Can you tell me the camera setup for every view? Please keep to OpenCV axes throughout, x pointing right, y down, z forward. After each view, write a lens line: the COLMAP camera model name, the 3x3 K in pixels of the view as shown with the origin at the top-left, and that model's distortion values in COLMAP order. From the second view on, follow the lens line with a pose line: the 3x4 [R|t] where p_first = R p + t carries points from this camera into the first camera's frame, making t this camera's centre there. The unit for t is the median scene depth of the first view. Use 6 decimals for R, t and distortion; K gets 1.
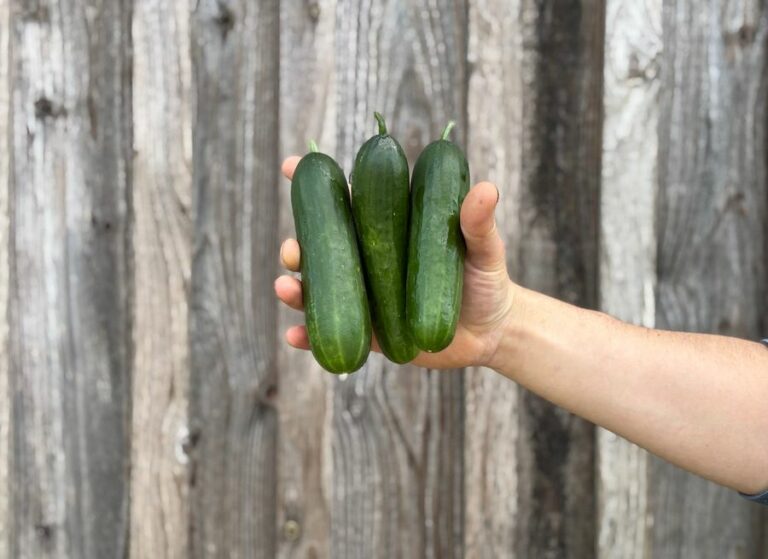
lens RADIAL K [[1153.3, 0, 380.2], [0, 1153.3, 286.6], [0, 0, 1]] dist [0.099228, 0.000000]
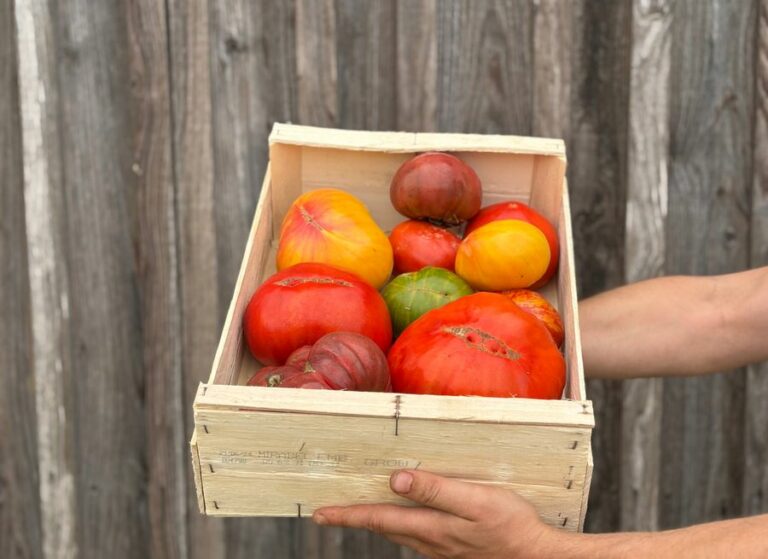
lens RADIAL K [[1153.3, 0, 386.0], [0, 1153.3, 286.9], [0, 0, 1]] dist [0.099228, 0.000000]
pose [[0.997788, -0.008782, -0.065894, -0.011091], [0.016309, 0.993282, 0.114563, -0.020070], [0.064446, -0.115384, 0.991228, -0.417218]]
